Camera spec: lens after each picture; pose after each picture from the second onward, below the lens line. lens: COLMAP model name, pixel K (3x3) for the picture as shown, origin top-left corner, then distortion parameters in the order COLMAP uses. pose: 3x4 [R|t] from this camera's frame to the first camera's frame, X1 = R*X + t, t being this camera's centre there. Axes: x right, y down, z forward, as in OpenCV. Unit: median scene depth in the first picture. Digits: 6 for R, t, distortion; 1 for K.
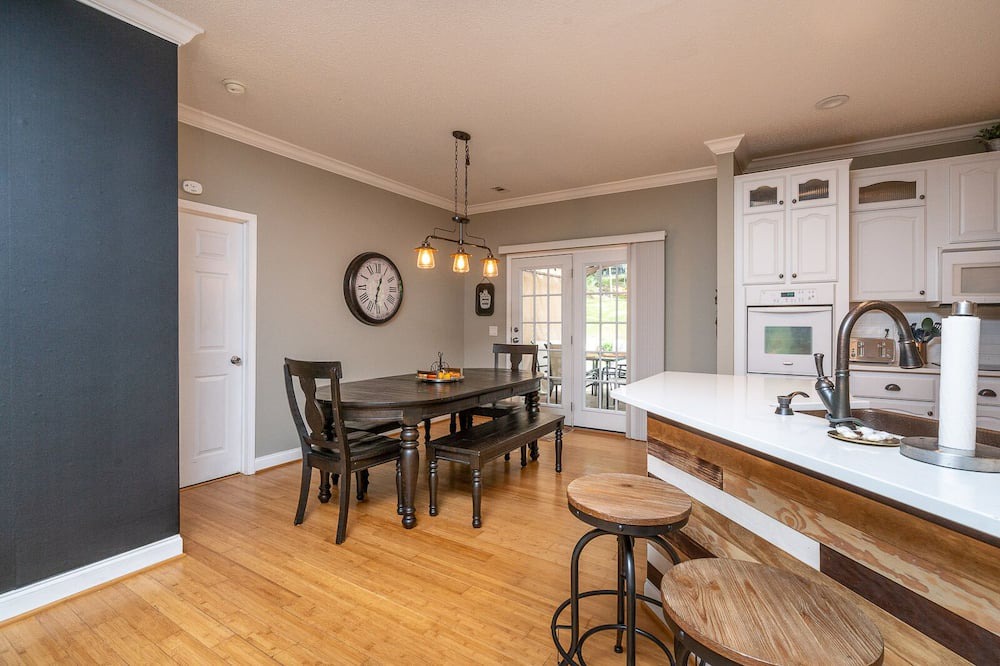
lens RADIAL K [[452.7, 0, 495.3], [0, 452.7, 325.3], [0, 0, 1]] dist [-0.001128, 0.000609]
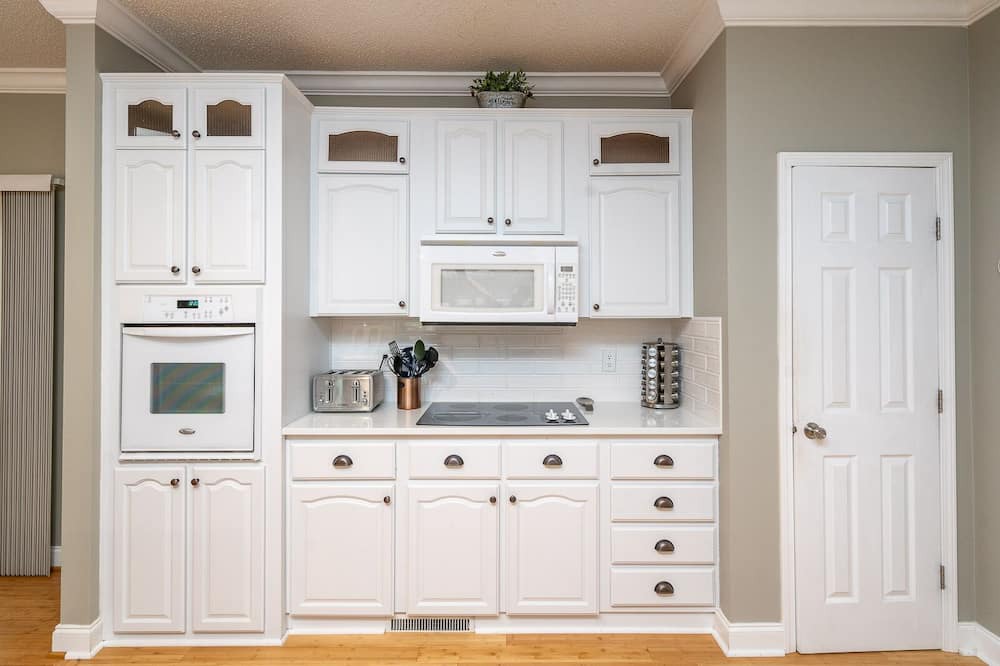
lens RADIAL K [[483.3, 0, 502.0], [0, 483.3, 305.2], [0, 0, 1]] dist [-0.000341, 0.000100]
pose [[0.845073, 0.003238, 0.534641, 0.660009], [0.005441, 0.999878, -0.014655, -0.056774], [-0.534623, 0.015294, 0.844952, 0.311490]]
